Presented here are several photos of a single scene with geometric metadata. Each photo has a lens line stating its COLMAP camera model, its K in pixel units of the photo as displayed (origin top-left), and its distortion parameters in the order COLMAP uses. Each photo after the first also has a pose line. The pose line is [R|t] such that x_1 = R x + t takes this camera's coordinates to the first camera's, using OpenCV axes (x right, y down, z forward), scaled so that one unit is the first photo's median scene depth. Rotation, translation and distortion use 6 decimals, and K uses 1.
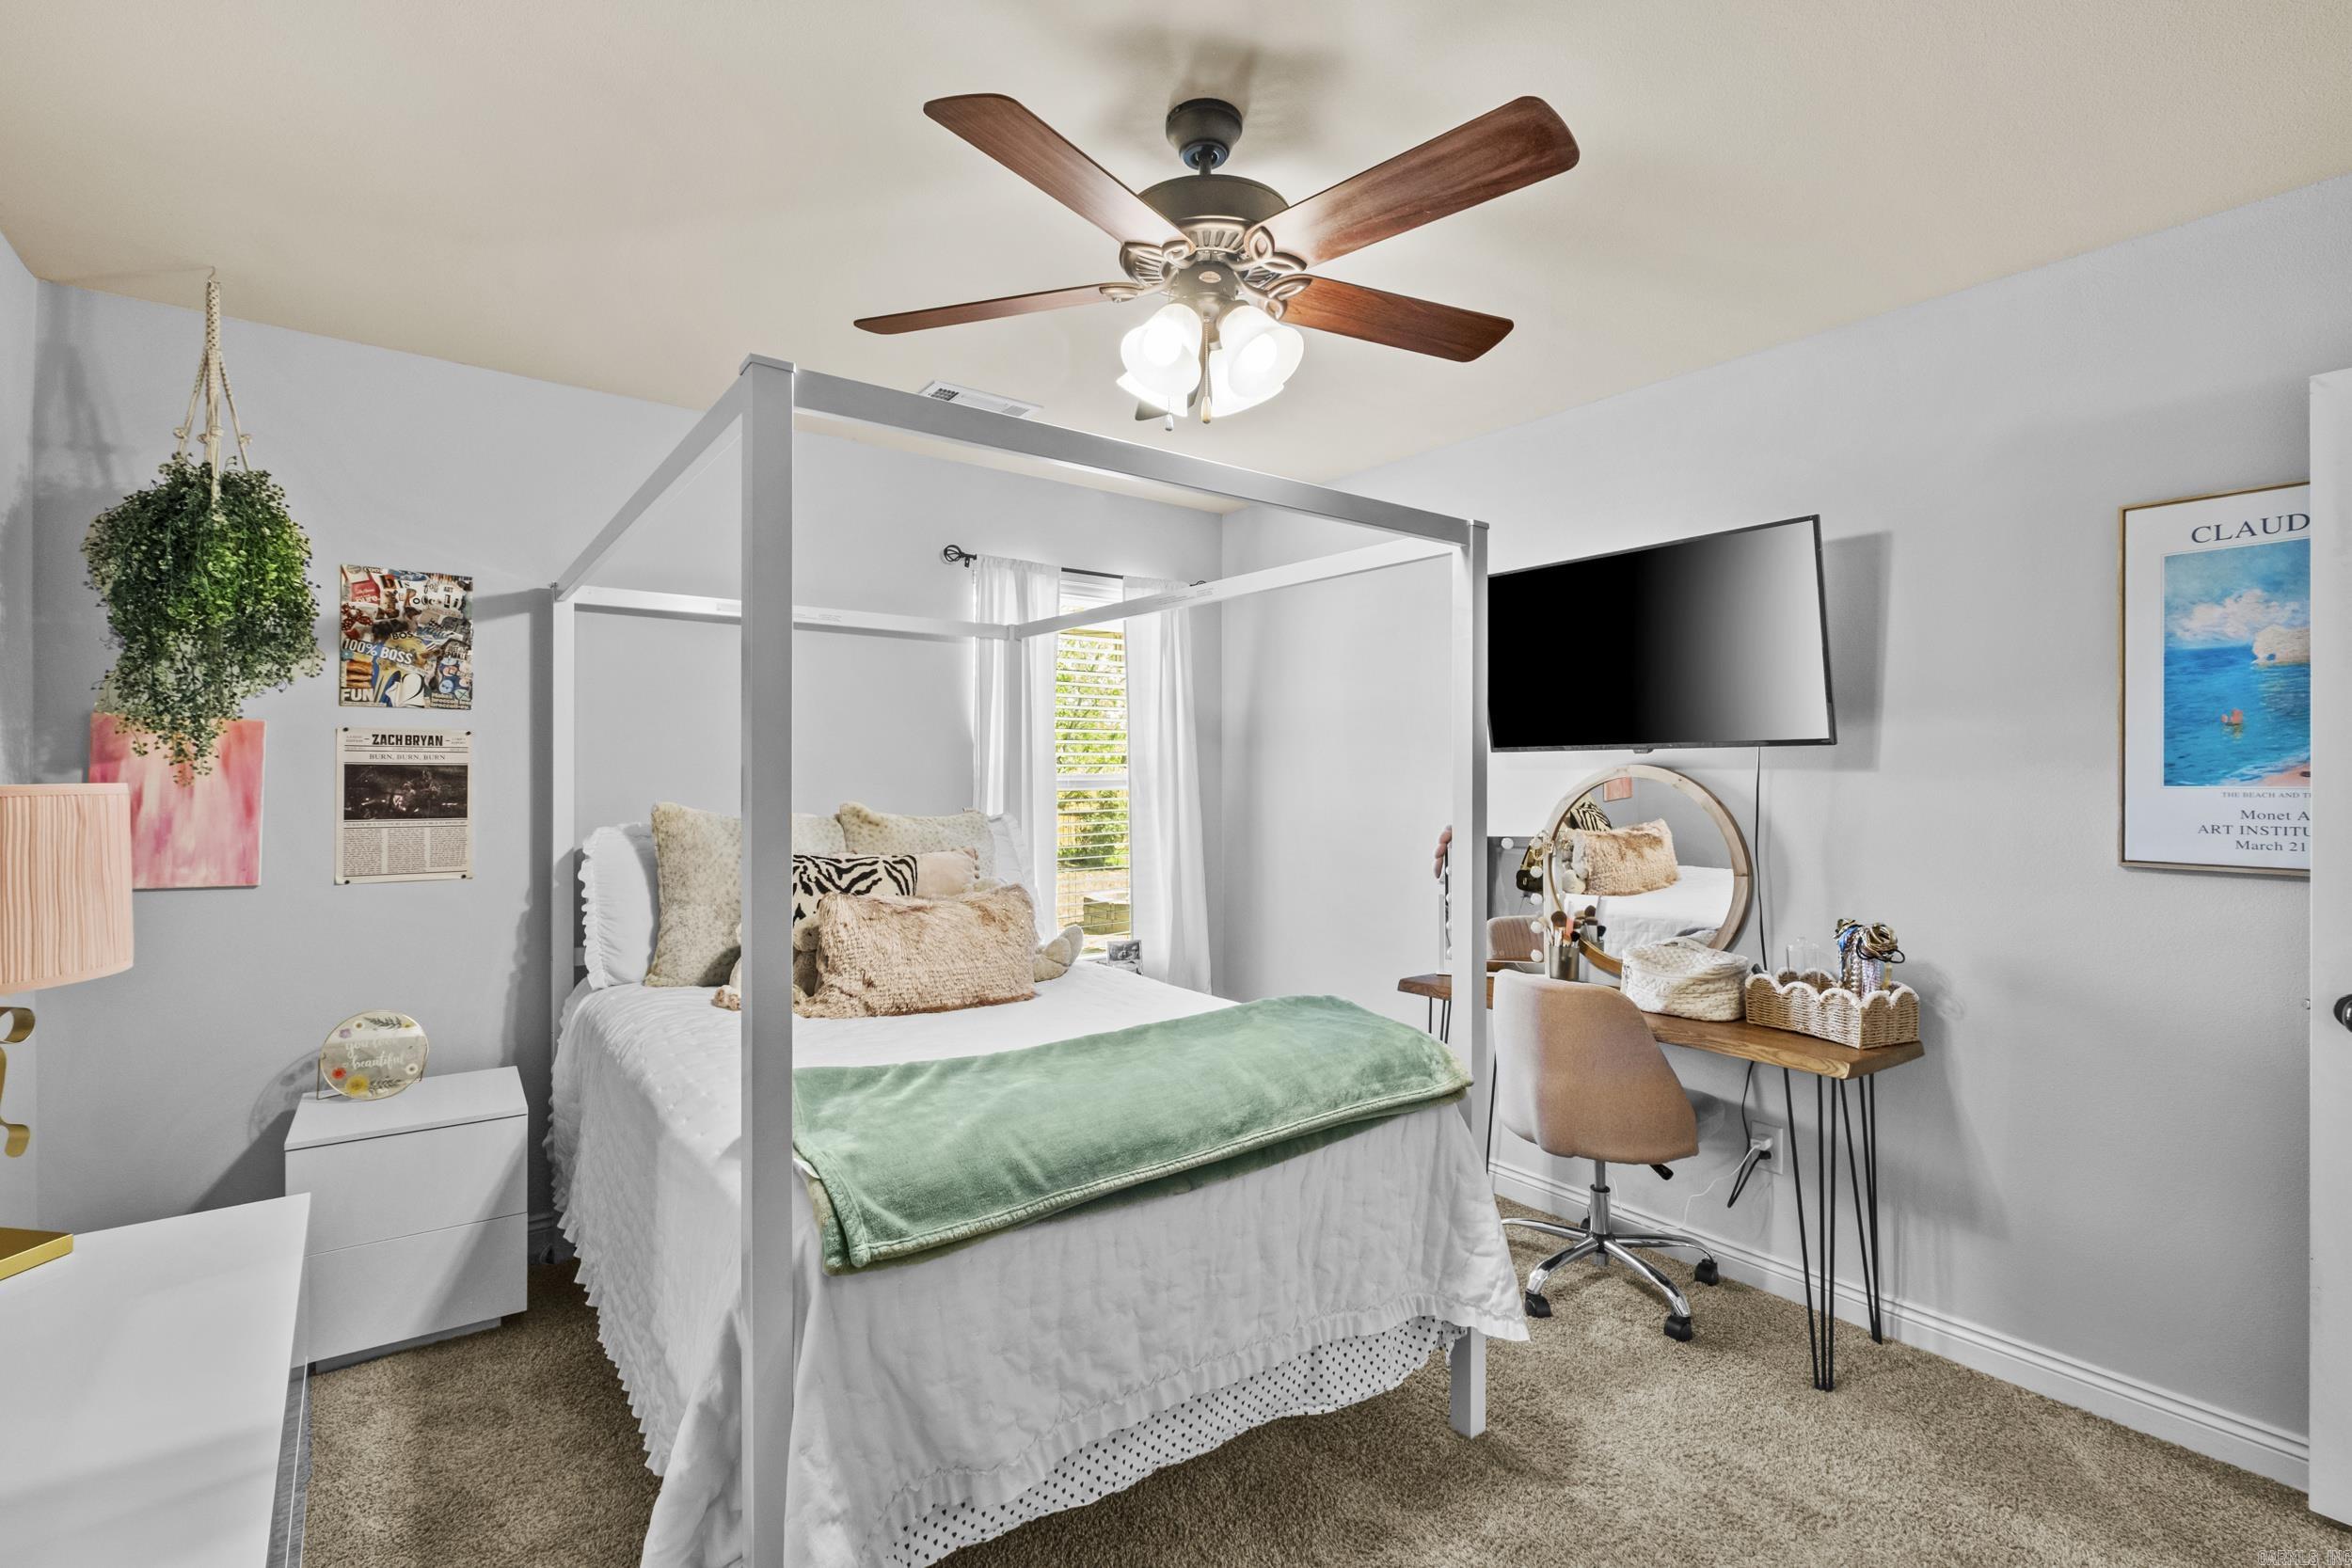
lens RADIAL K [[1039.7, 0, 1169.4], [0, 1039.7, 743.9], [0, 0, 1]] dist [-0.006793, 0.000173]
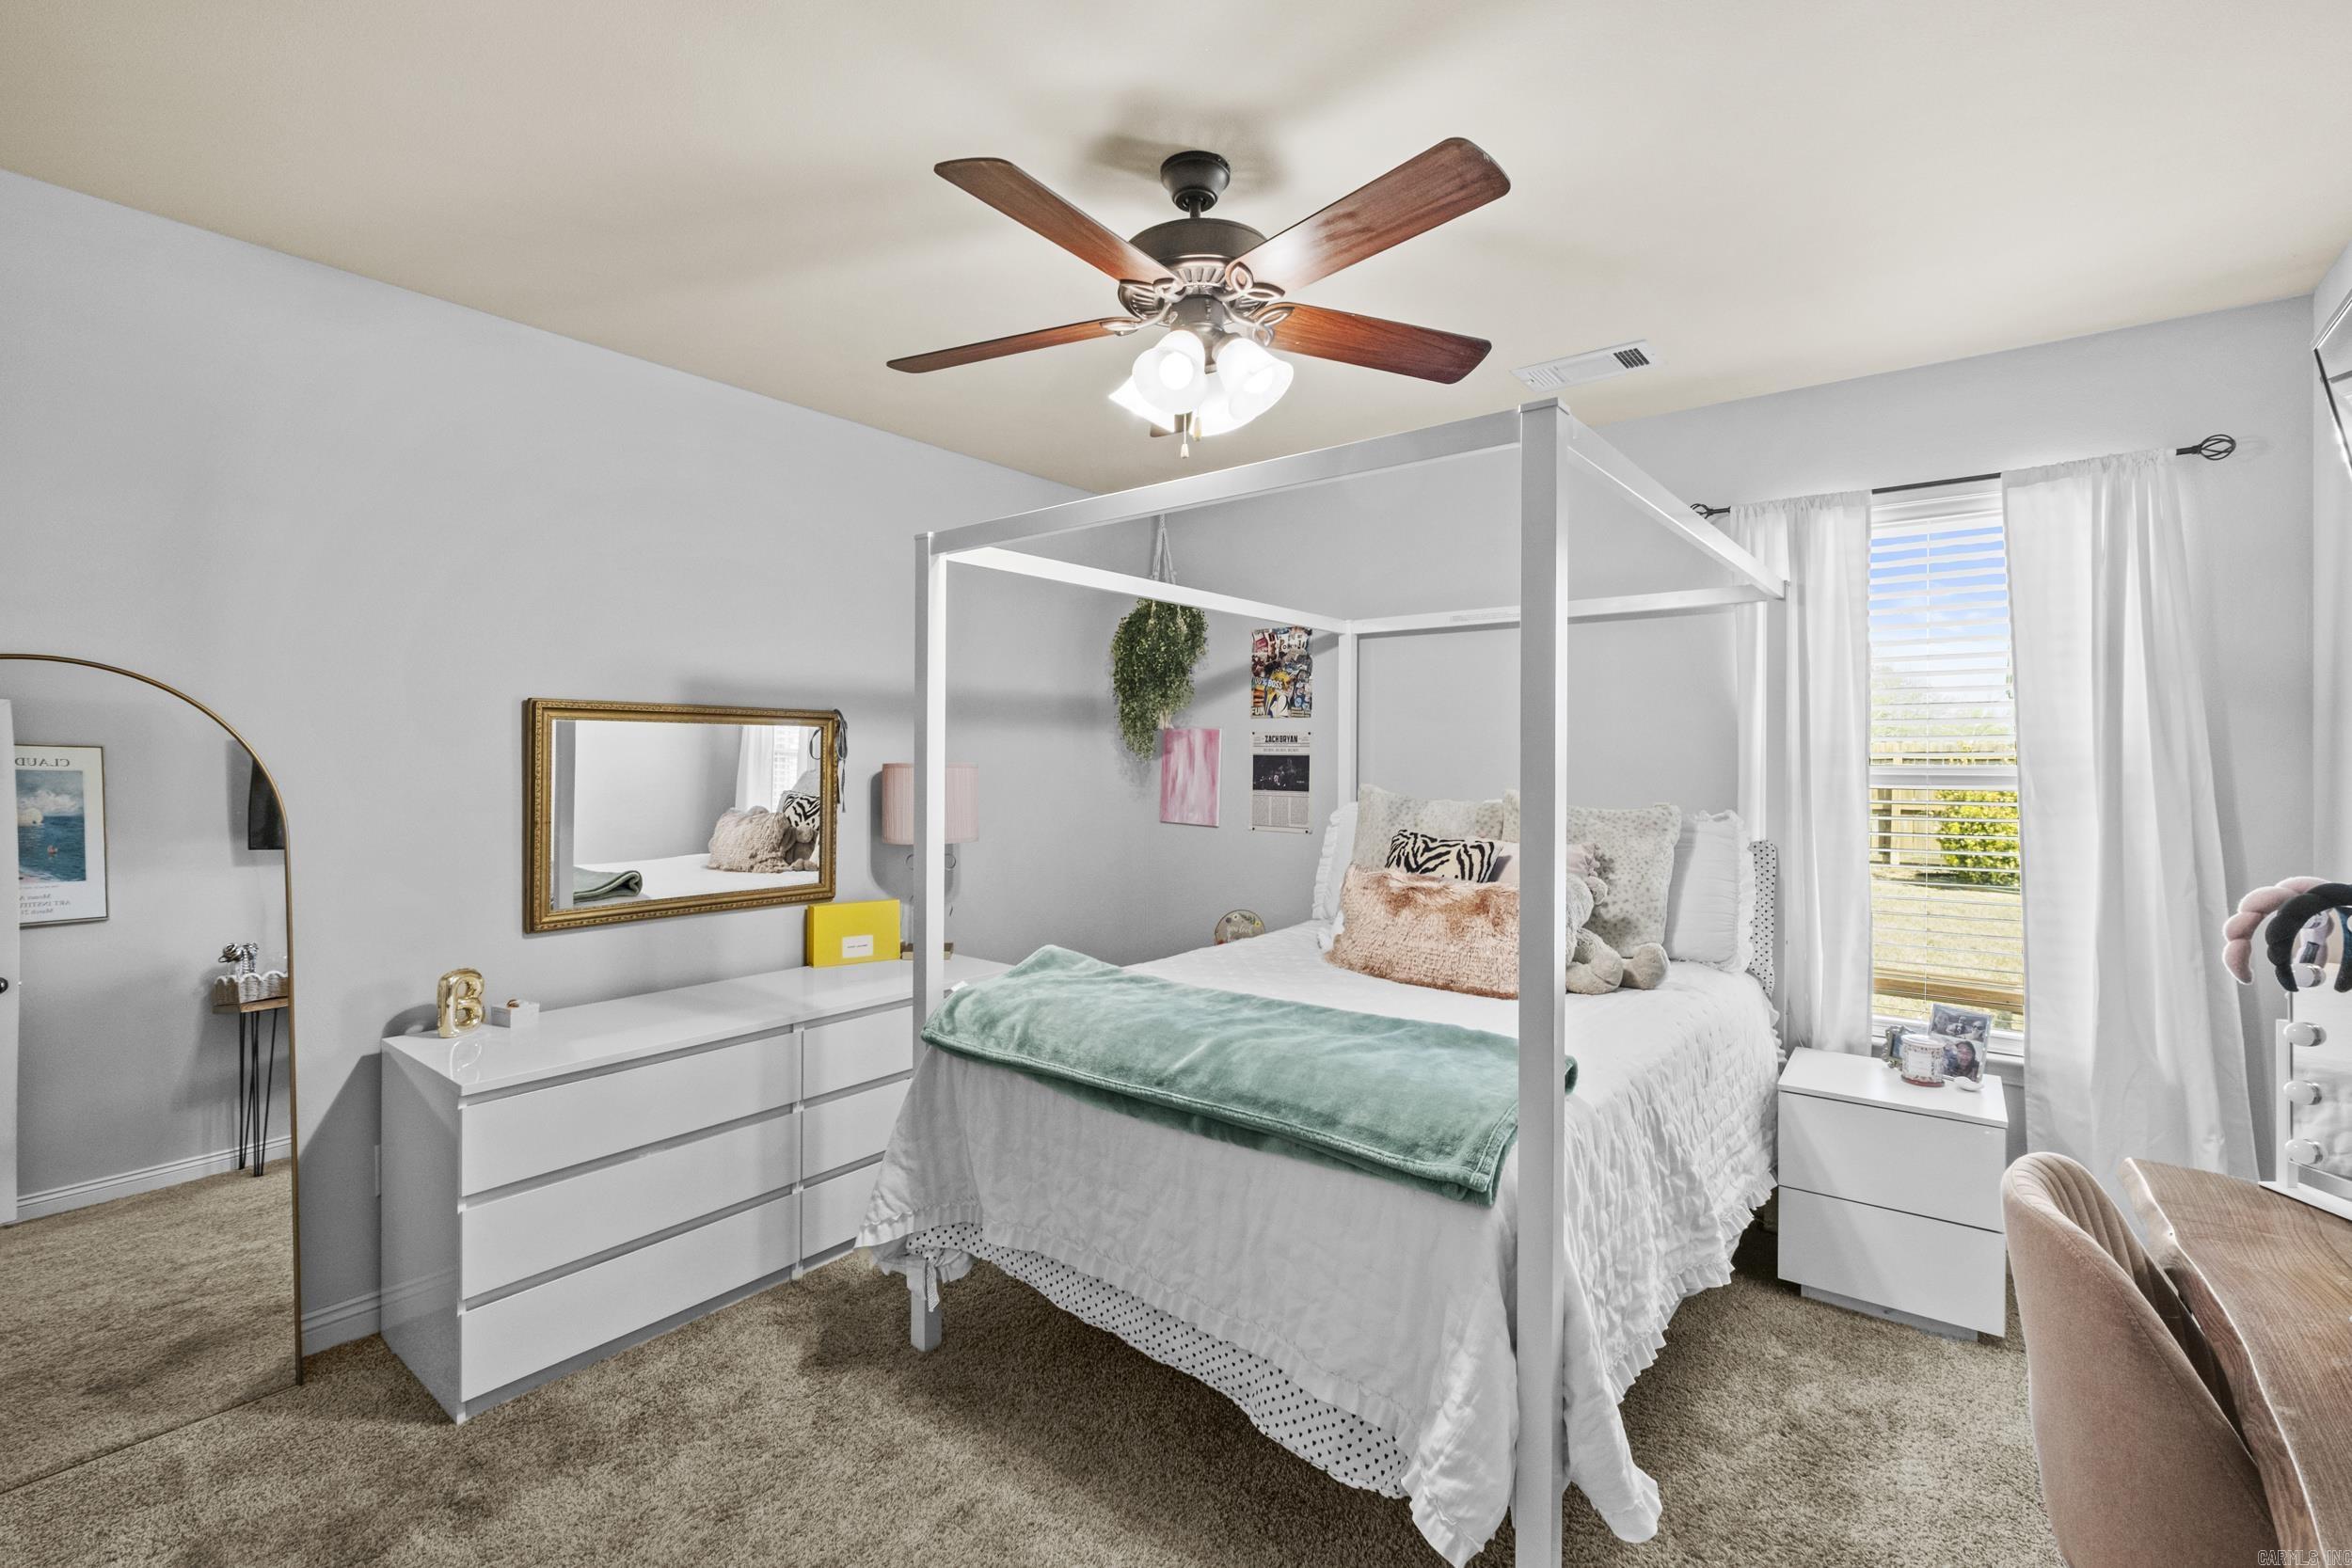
lens RADIAL K [[1039.7, 0, 1169.4], [0, 1039.7, 743.9], [0, 0, 1]] dist [-0.006793, 0.000173]
pose [[0.245501, -0.010607, -0.969338, 0.712773], [0.024151, 0.999697, -0.004823, 0.007214], [0.969095, -0.022226, 0.245683, 0.462790]]
